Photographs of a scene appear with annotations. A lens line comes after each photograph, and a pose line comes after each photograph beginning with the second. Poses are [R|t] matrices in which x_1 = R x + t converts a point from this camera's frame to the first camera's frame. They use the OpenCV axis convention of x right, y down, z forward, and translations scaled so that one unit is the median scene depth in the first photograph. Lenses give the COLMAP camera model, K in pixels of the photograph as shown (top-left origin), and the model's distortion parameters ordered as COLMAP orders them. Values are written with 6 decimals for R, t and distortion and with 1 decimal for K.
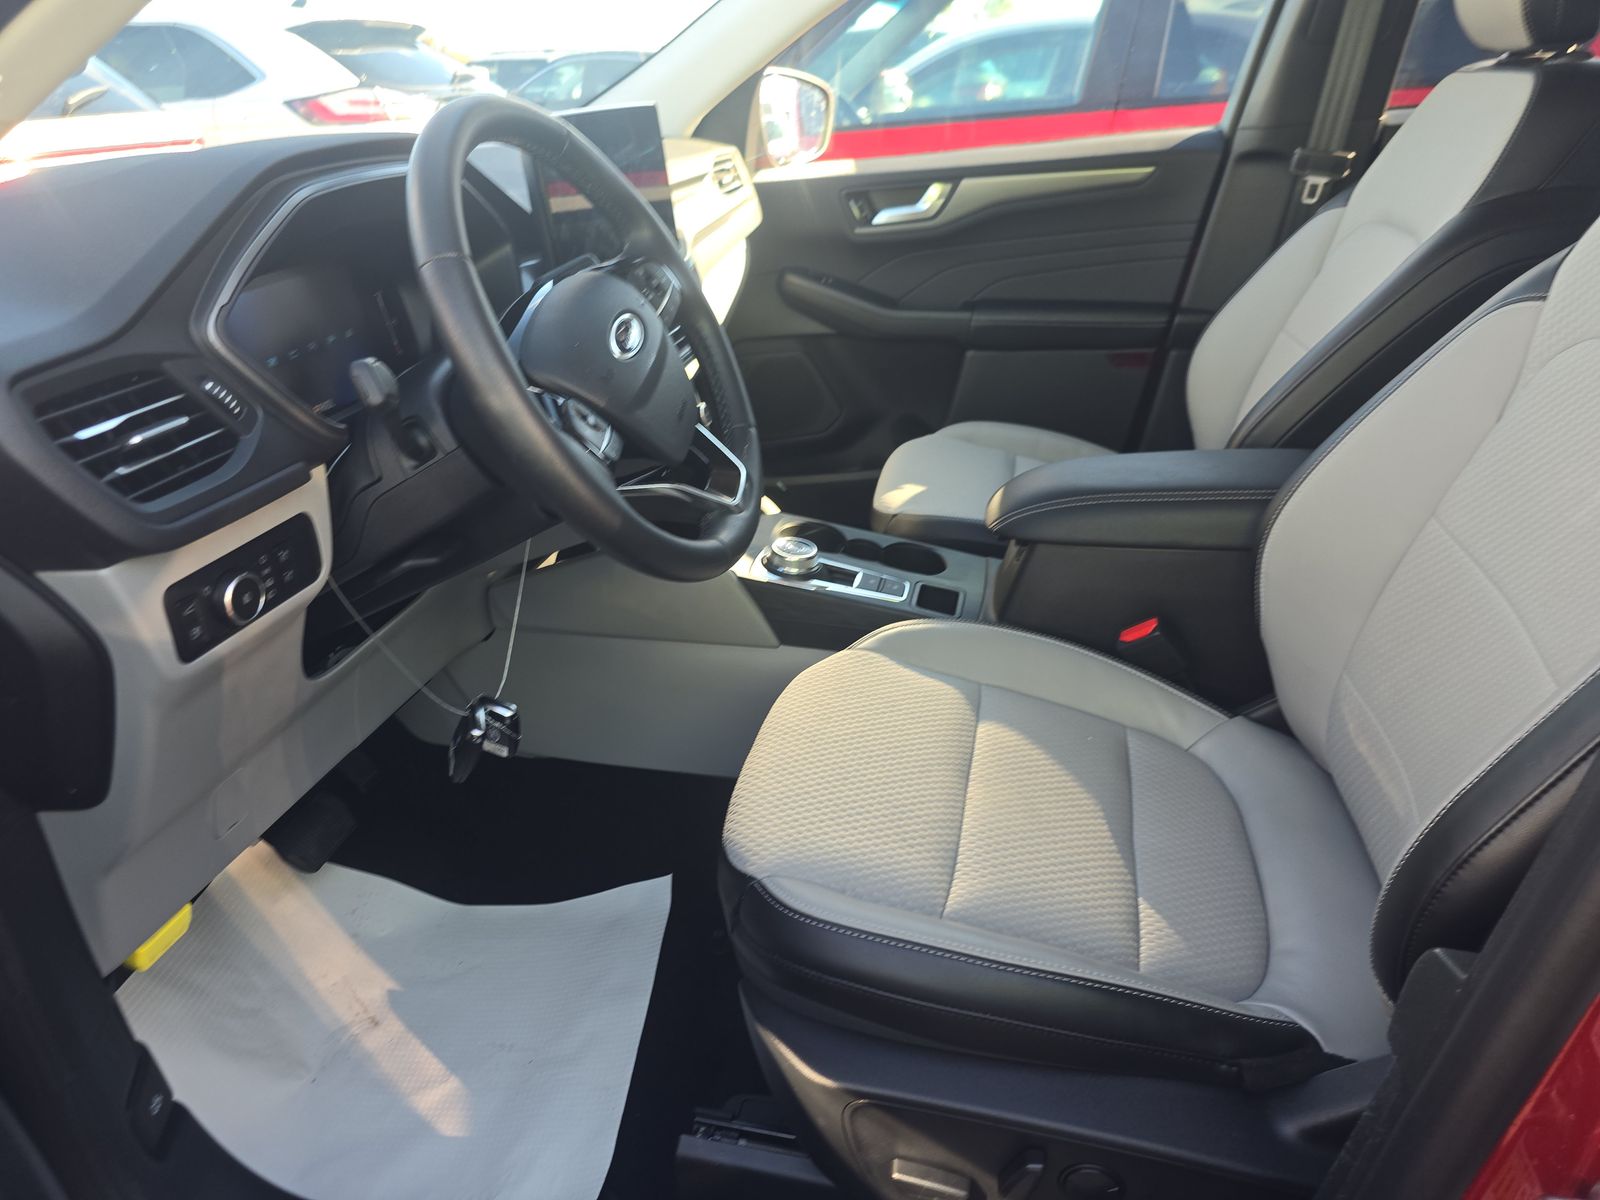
lens RADIAL K [[1100.0, 0, 800.0], [0, 1100.0, 600.0], [0, 0, 1]] dist [0.039105, -0.024710]
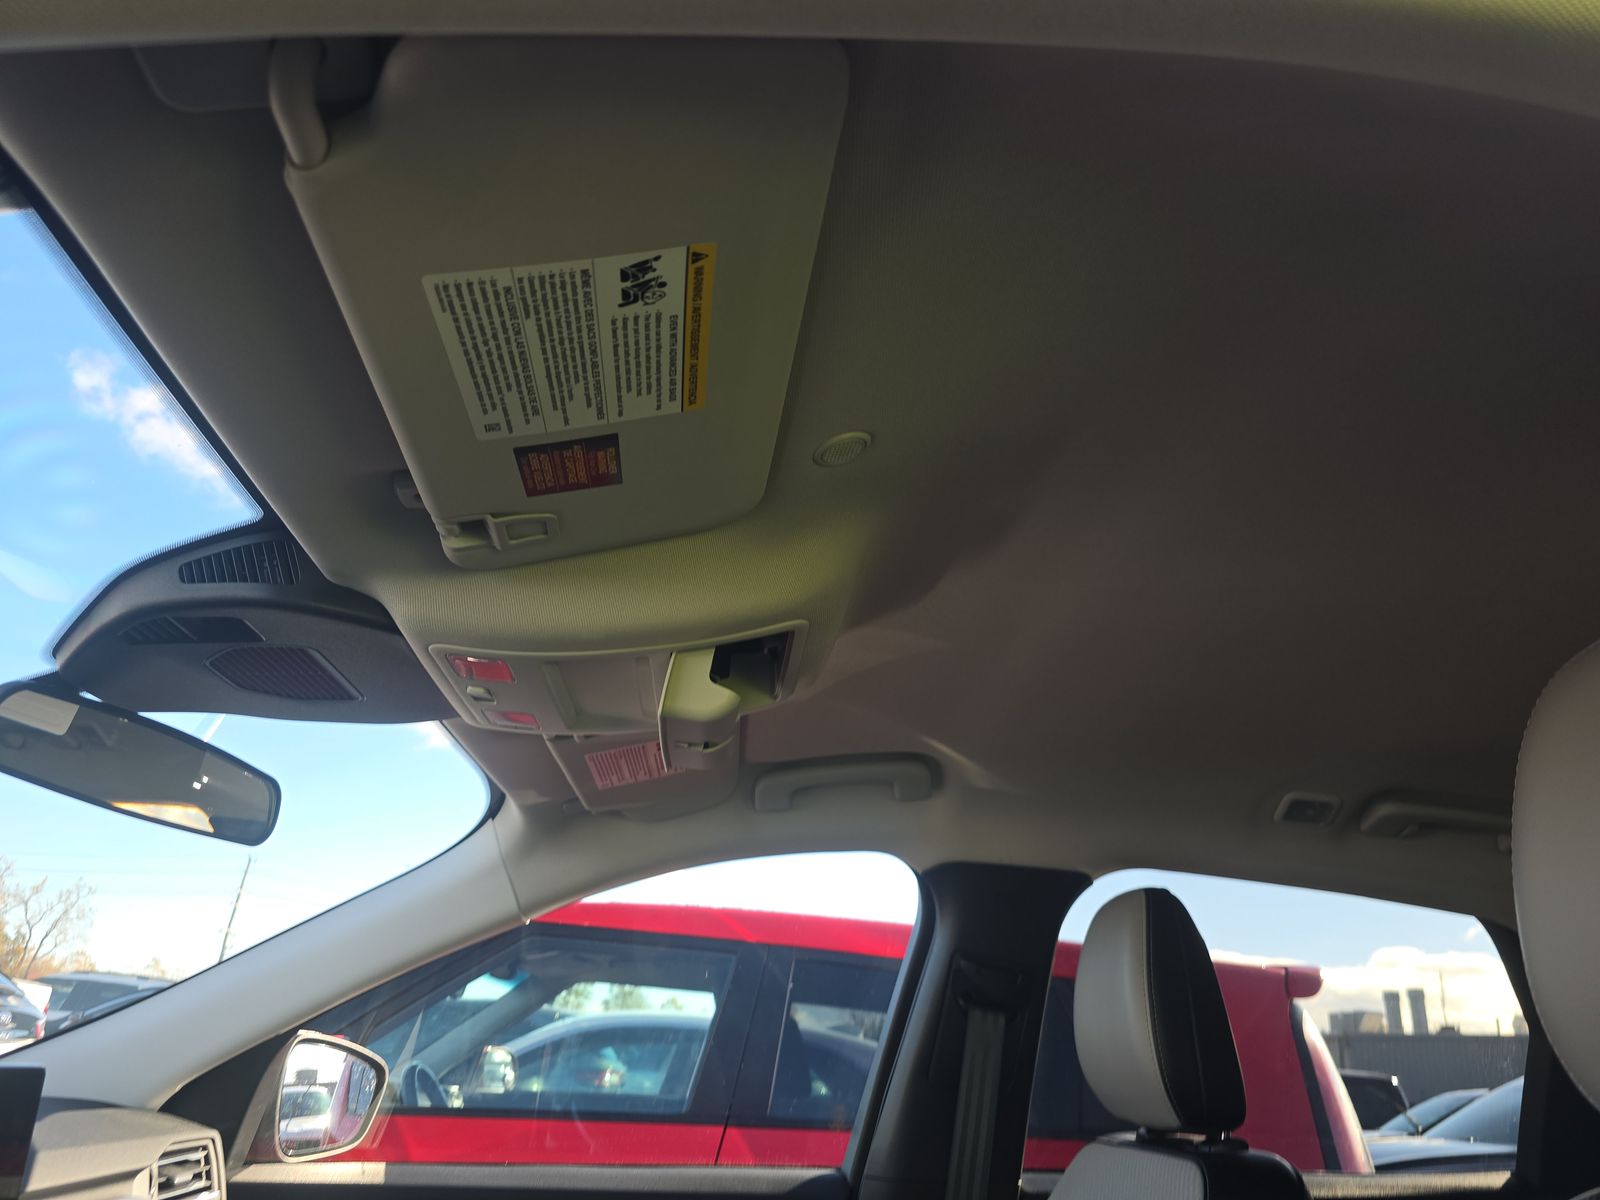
lens RADIAL K [[1100.0, 0, 800.0], [0, 1100.0, 600.0], [0, 0, 1]] dist [0.039105, -0.024710]
pose [[0.947310, 0.218102, 0.234598, 0.034432], [0.027892, 0.673441, -0.738715, -0.056917], [-0.319103, 0.706335, 0.631873, 0.104665]]
